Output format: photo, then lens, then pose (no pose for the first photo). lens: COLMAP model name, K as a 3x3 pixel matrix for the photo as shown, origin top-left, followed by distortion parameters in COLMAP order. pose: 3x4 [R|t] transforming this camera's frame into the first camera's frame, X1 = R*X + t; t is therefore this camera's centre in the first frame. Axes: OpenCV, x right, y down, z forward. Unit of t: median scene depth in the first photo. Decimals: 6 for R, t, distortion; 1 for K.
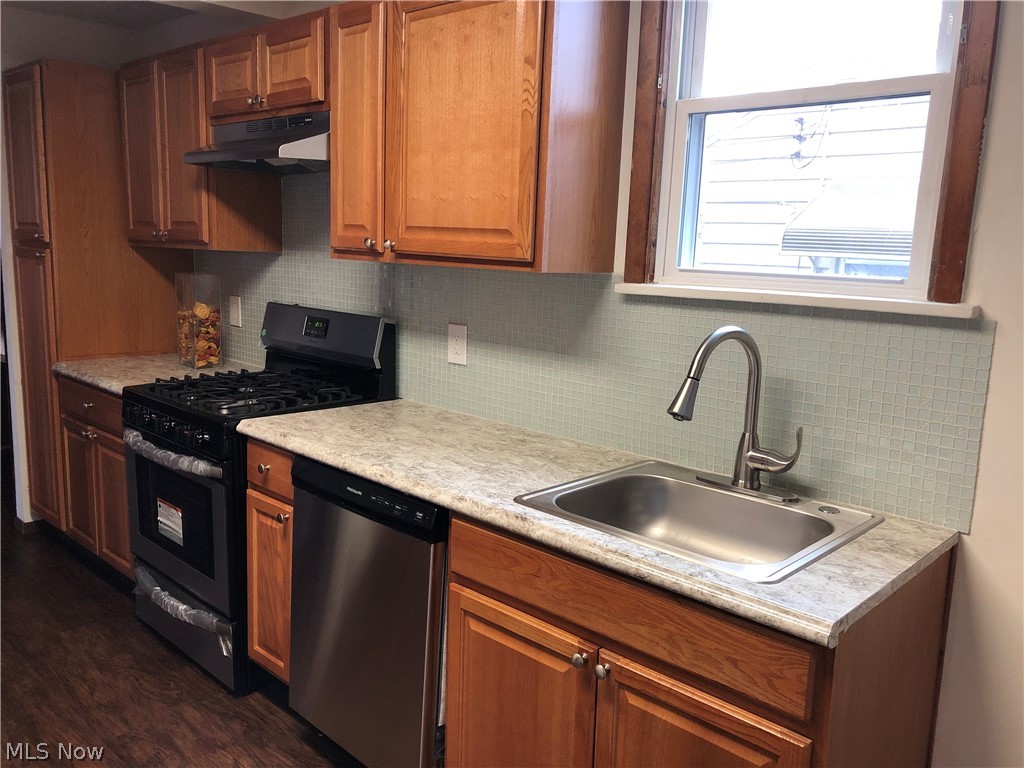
lens RADIAL K [[840.1, 0, 515.7], [0, 840.1, 382.8], [0, 0, 1]] dist [0.074983, -0.110296]
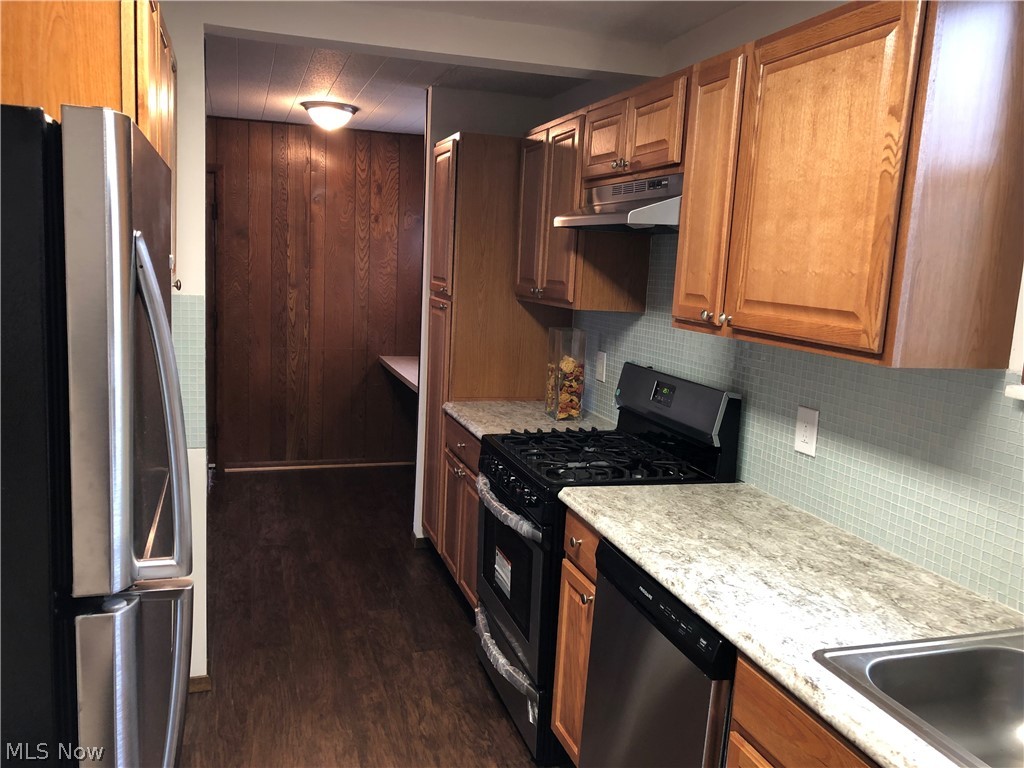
lens RADIAL K [[843.5, 0, 516.9], [0, 843.5, 380.2], [0, 0, 1]] dist [0.037719, -0.009298]
pose [[0.878177, 0.078584, -0.471837, 0.085987], [-0.099112, 0.994899, -0.018766, -0.059597], [0.467955, 0.063245, 0.881486, 0.104052]]
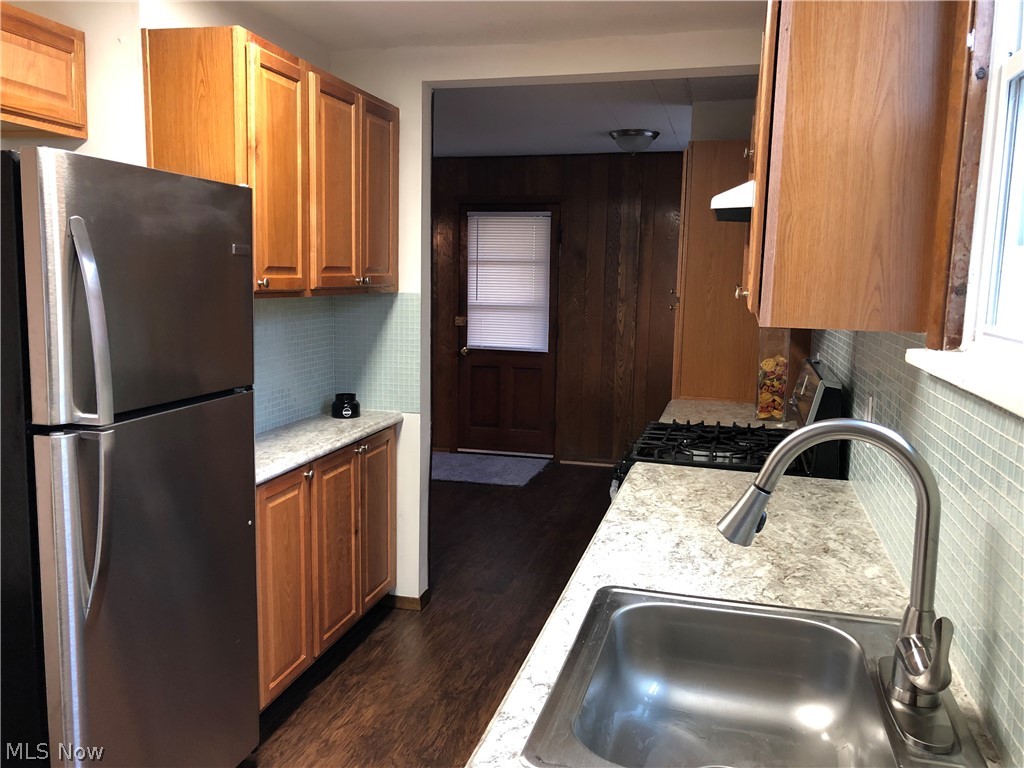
lens RADIAL K [[835.8, 0, 514.3], [0, 835.8, 376.7], [0, 0, 1]] dist [0.027383, -0.016393]
pose [[0.476863, 0.083946, -0.874960, 0.519456], [-0.151403, 0.988395, 0.012314, -0.052135], [0.865840, 0.126599, 0.484038, 0.371906]]
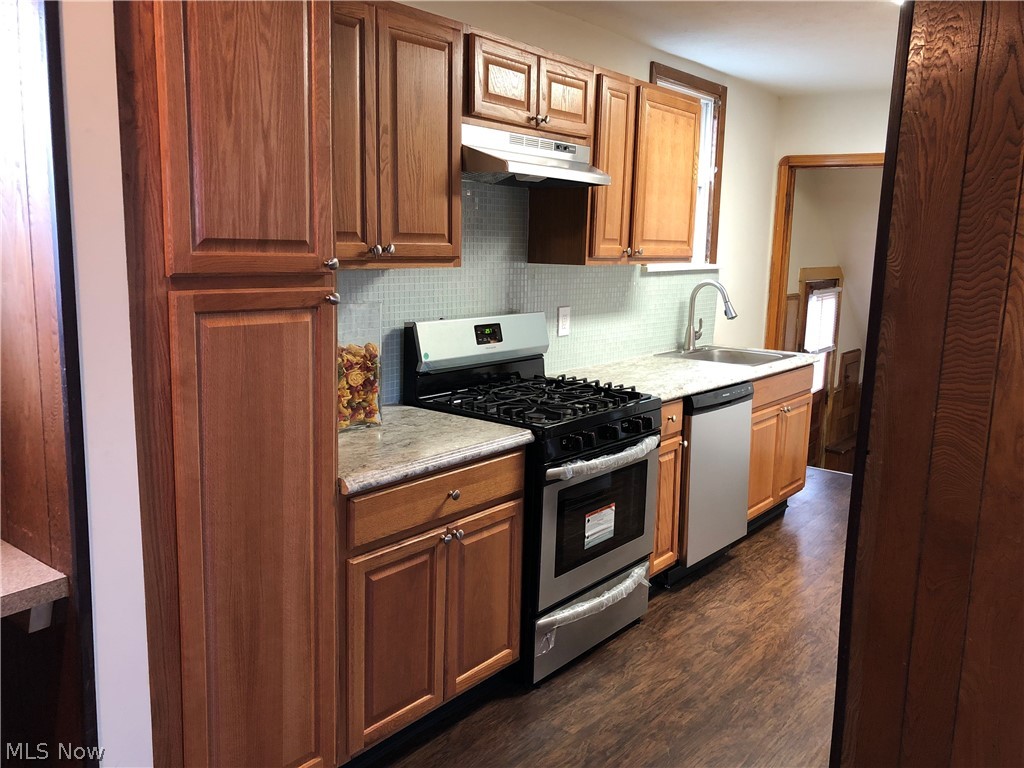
lens RADIAL K [[843.5, 0, 516.9], [0, 843.5, 380.2], [0, 0, 1]] dist [0.037719, -0.009298]
pose [[-0.081881, -0.201878, 0.975982, -1.618233], [0.136932, 0.967705, 0.211654, -0.289864], [-0.987190, 0.150974, -0.051593, 1.321476]]
